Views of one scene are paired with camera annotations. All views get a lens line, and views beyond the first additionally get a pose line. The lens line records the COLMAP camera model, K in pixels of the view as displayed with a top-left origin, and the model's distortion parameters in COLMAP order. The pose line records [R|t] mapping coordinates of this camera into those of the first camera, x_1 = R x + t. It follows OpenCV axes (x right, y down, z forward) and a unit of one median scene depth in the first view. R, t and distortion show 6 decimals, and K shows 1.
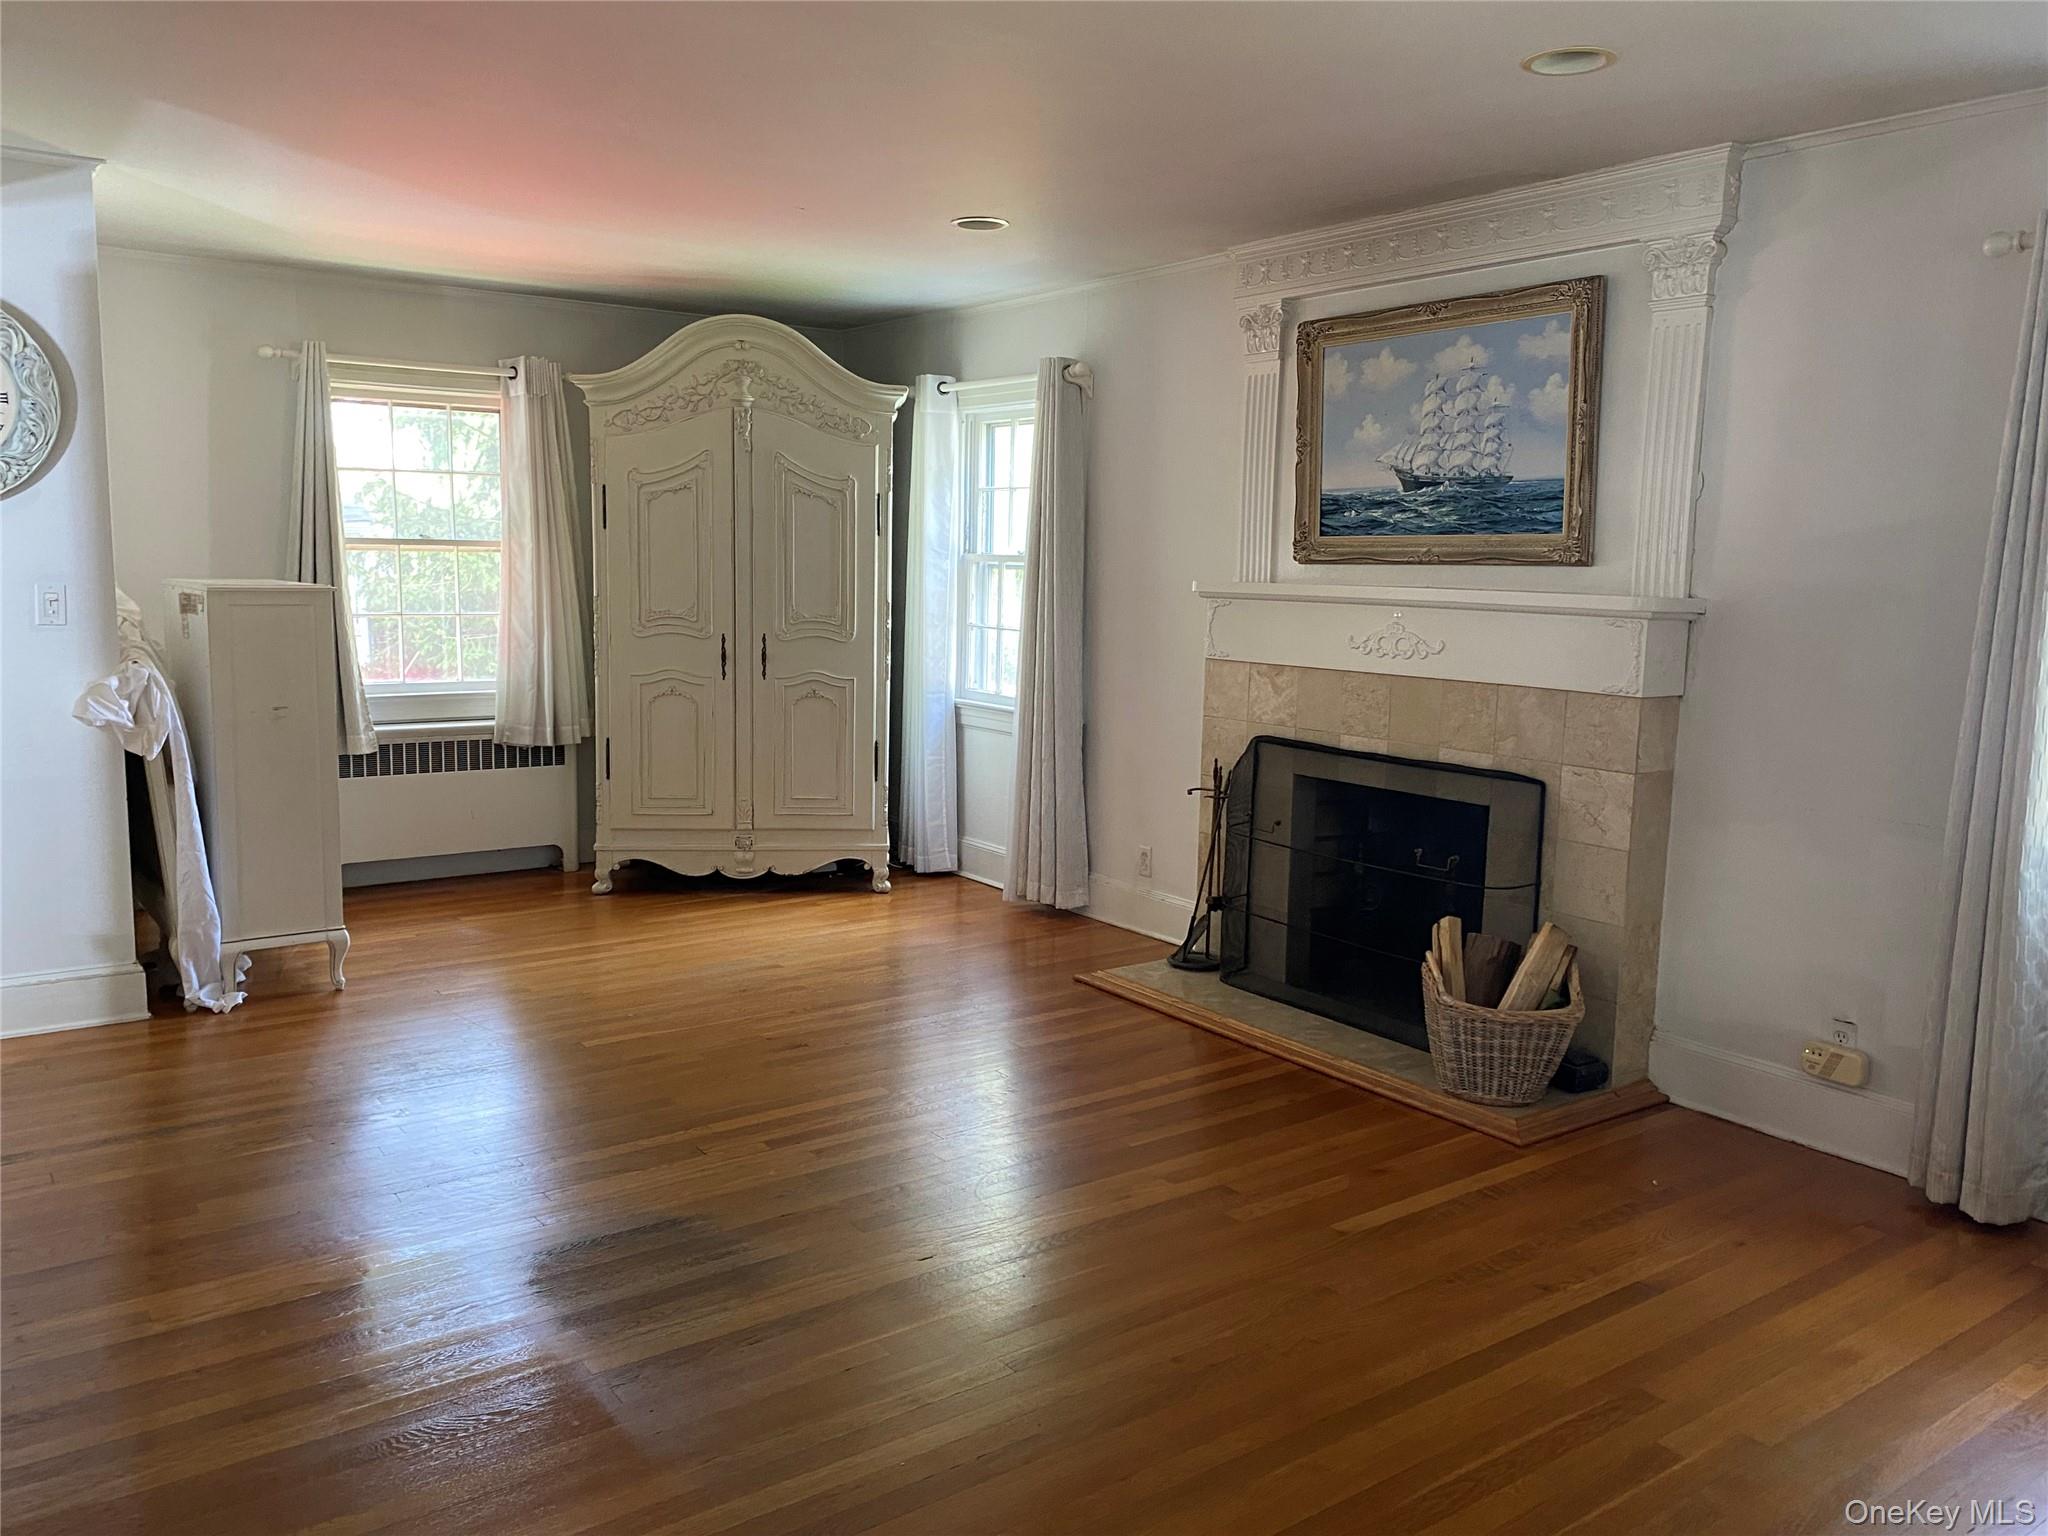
lens RADIAL K [[1558.0, 0, 1024.0], [0, 1558.0, 768.0], [0, 0, 1]] dist [0.000853, -0.001954]
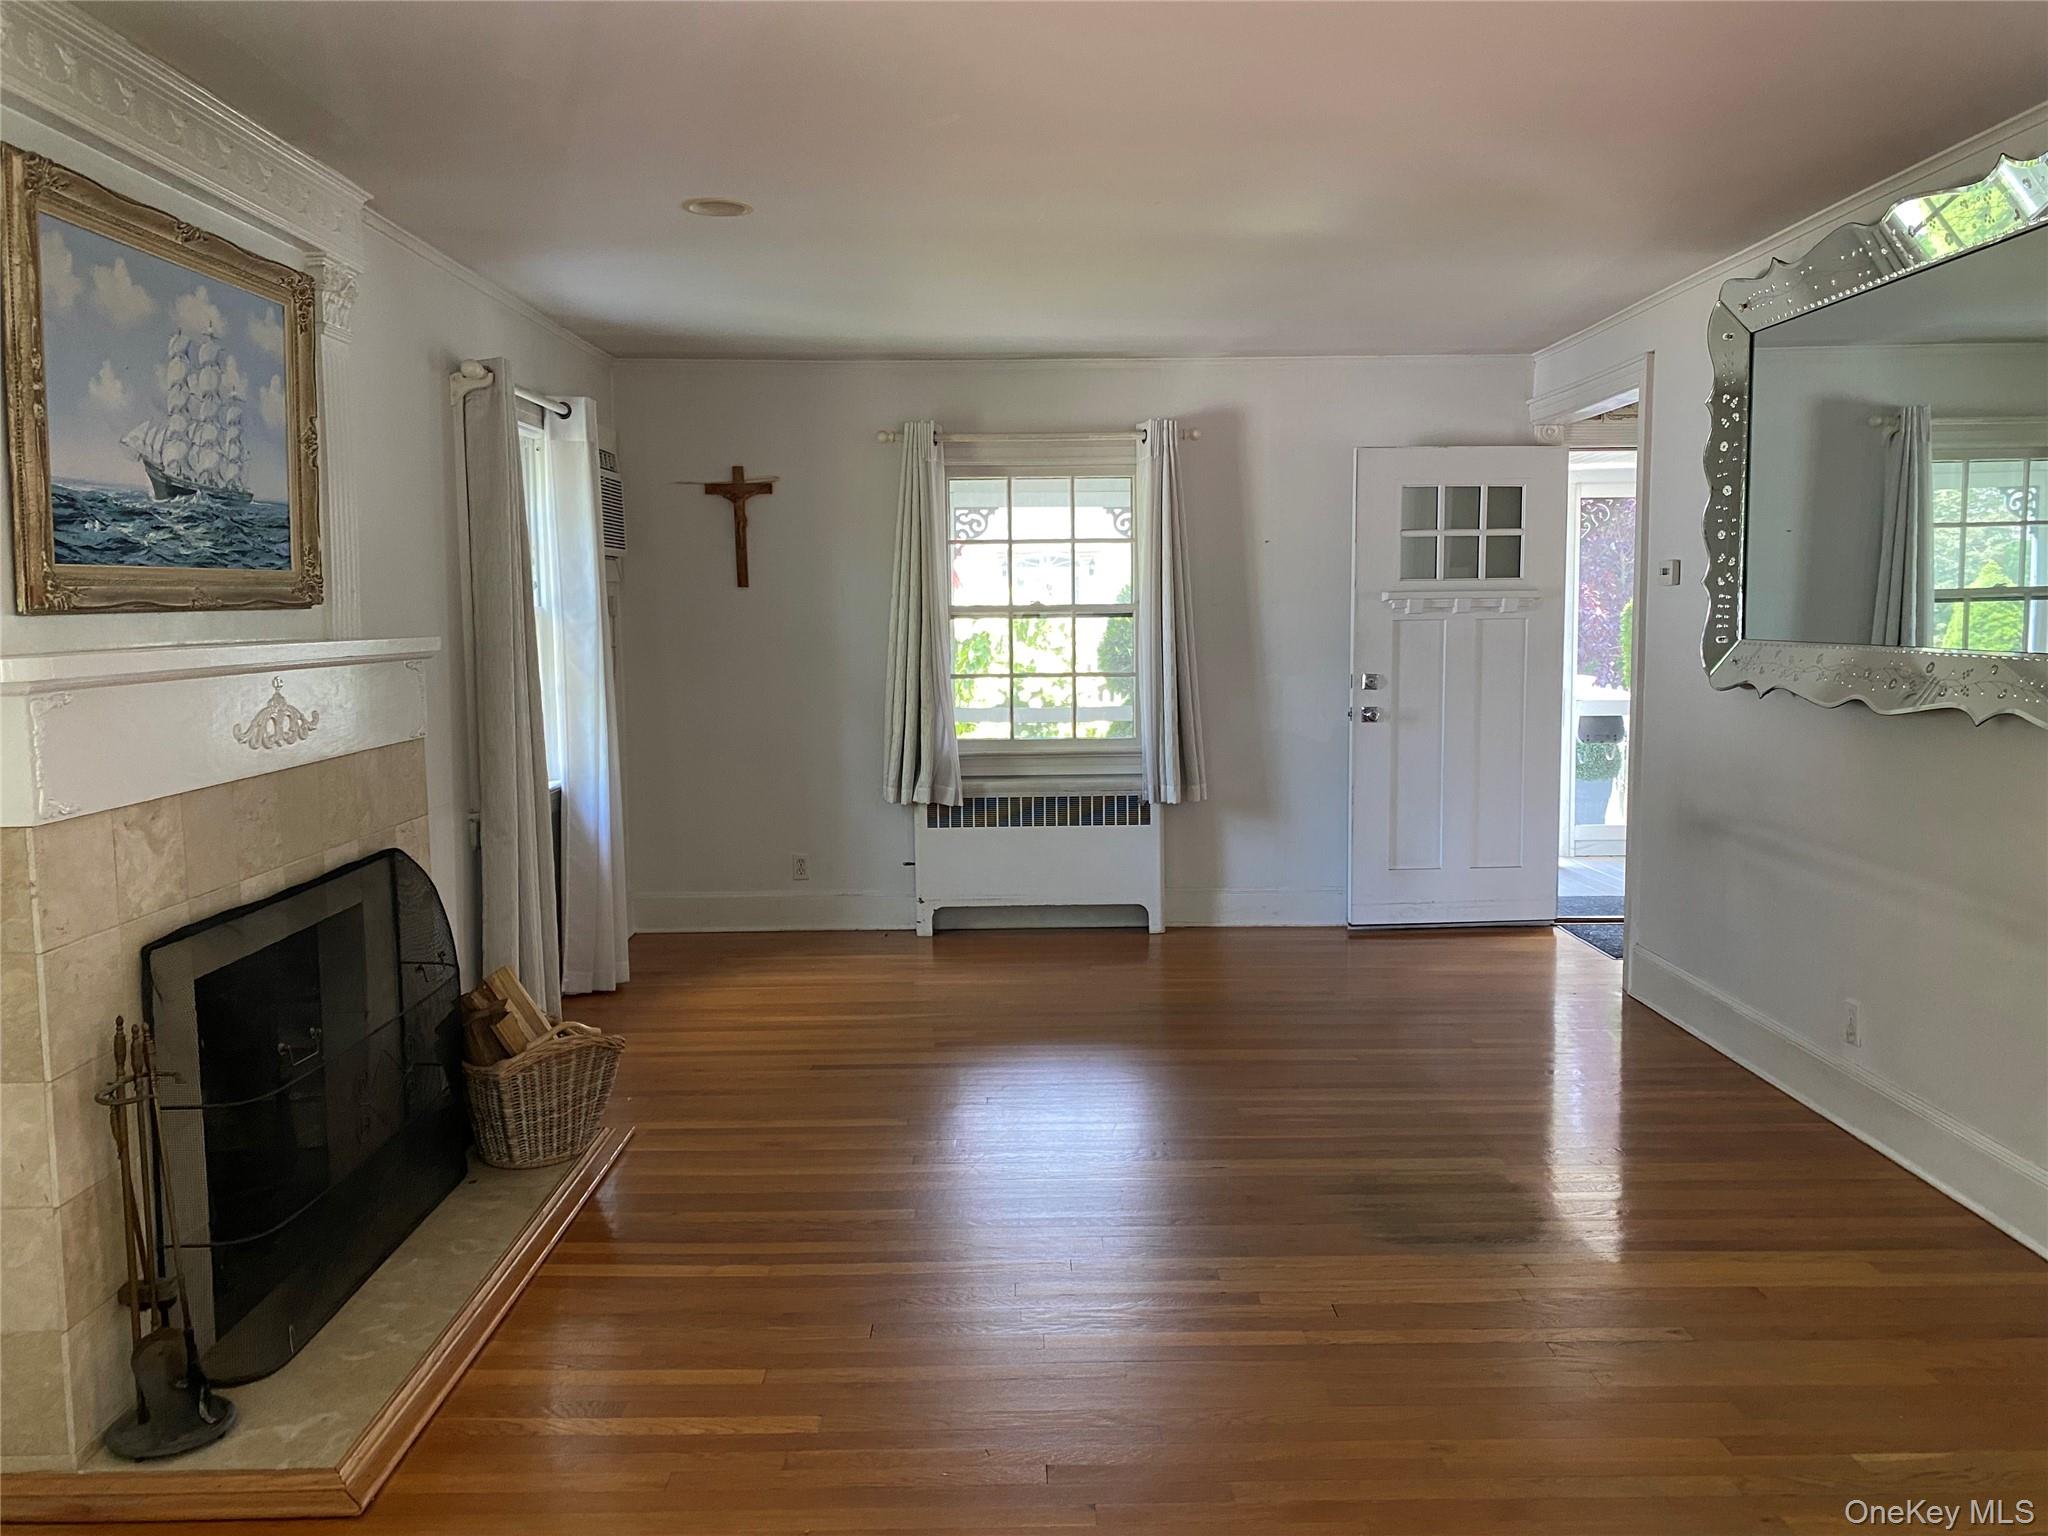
lens RADIAL K [[1558.0, 0, 1024.0], [0, 1558.0, 768.0], [0, 0, 1]] dist [0.000853, -0.001954]
pose [[-0.809413, -0.067042, 0.583400, -0.428708], [0.079889, 0.971655, 0.222497, -0.186815], [-0.581780, 0.226699, -0.781114, 1.339290]]
